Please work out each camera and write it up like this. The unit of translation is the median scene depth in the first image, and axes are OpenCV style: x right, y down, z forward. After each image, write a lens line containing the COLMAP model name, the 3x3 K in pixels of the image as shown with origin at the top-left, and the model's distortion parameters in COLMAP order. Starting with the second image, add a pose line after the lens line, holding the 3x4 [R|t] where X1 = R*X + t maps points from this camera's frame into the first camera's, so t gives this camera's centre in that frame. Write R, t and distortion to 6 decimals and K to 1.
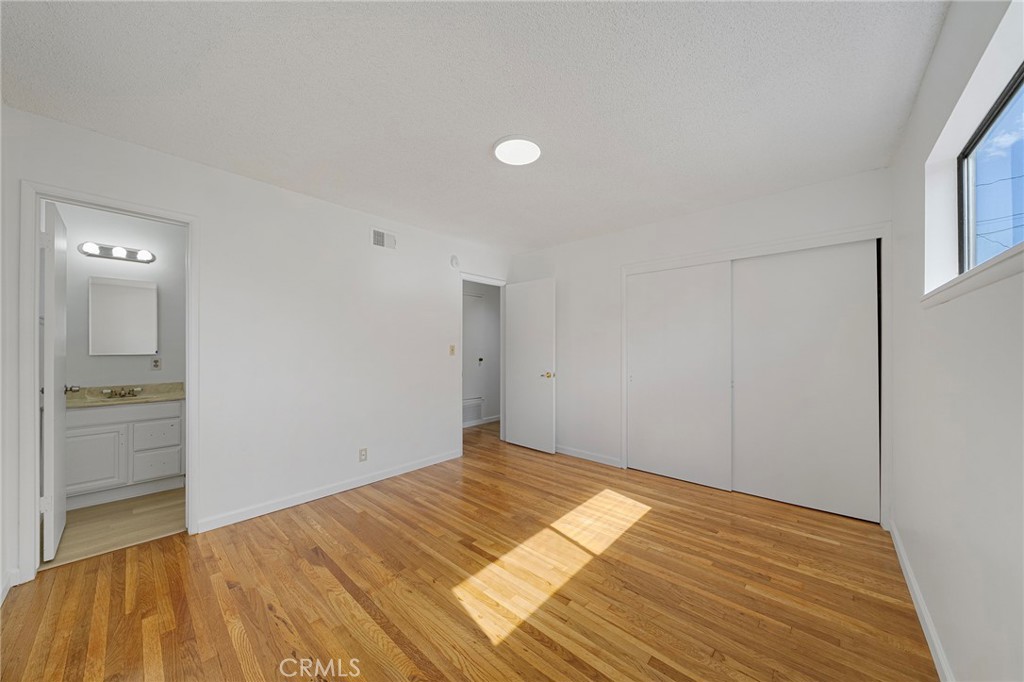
lens RADIAL K [[352.6, 0, 511.3], [0, 352.6, 347.6], [0, 0, 1]] dist [-0.003598, -0.000323]
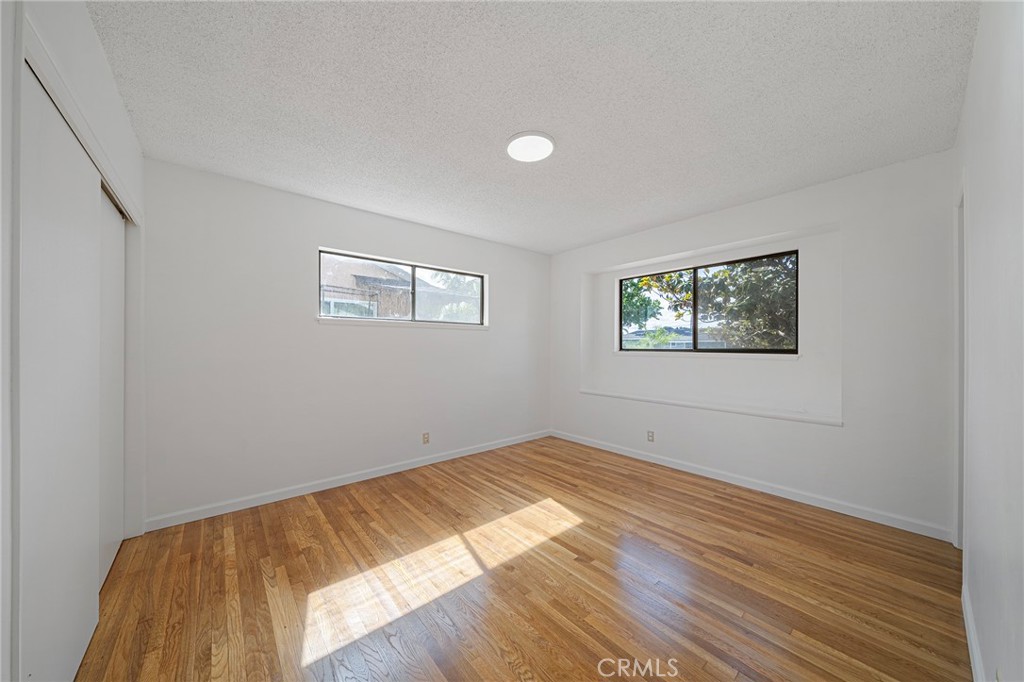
lens RADIAL K [[352.6, 0, 511.9], [0, 352.6, 344.5], [0, 0, 1]] dist [-0.003598, -0.000323]
pose [[-0.991817, -0.002339, 0.127649, -0.056859], [-0.003310, 0.999967, -0.007400, 0.008356], [-0.127628, -0.007762, -0.991792, 2.000540]]
